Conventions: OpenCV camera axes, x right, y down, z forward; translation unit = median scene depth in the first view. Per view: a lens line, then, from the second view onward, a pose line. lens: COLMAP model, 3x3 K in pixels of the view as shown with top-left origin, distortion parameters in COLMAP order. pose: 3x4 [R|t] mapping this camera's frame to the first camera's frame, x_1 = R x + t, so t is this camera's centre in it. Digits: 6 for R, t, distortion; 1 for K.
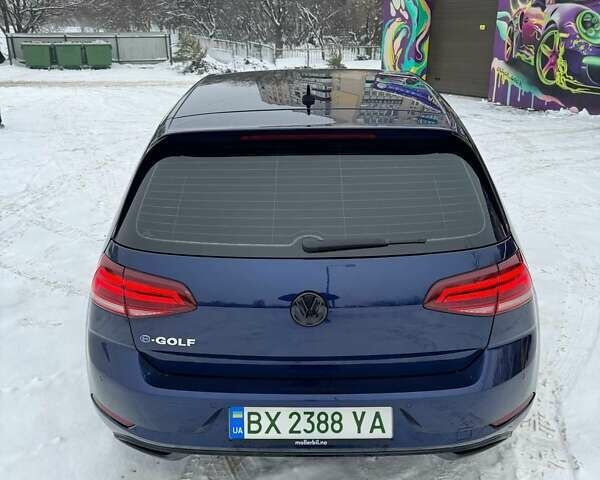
lens RADIAL K [[564.2, 0, 300.0], [0, 564.2, 240.0], [0, 0, 1]] dist [0.179171, -0.333851]
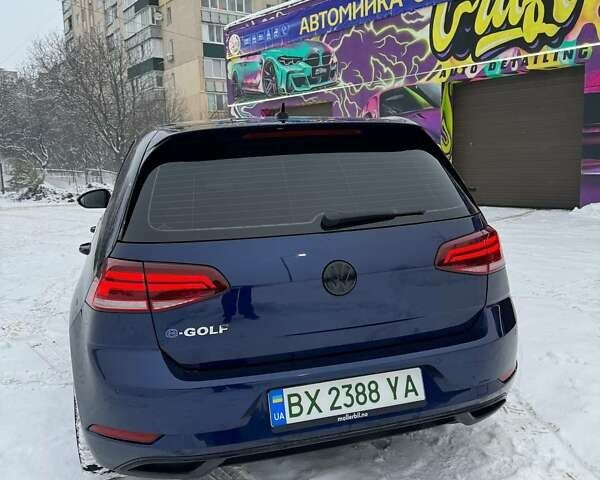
lens RADIAL K [[564.2, 0, 300.0], [0, 564.2, 240.0], [0, 0, 1]] dist [0.179171, -0.333851]
pose [[0.958396, -0.072951, 0.275963, -0.320437], [0.130338, 0.971961, -0.195715, 0.237744], [-0.253948, 0.223541, 0.941031, 0.019146]]
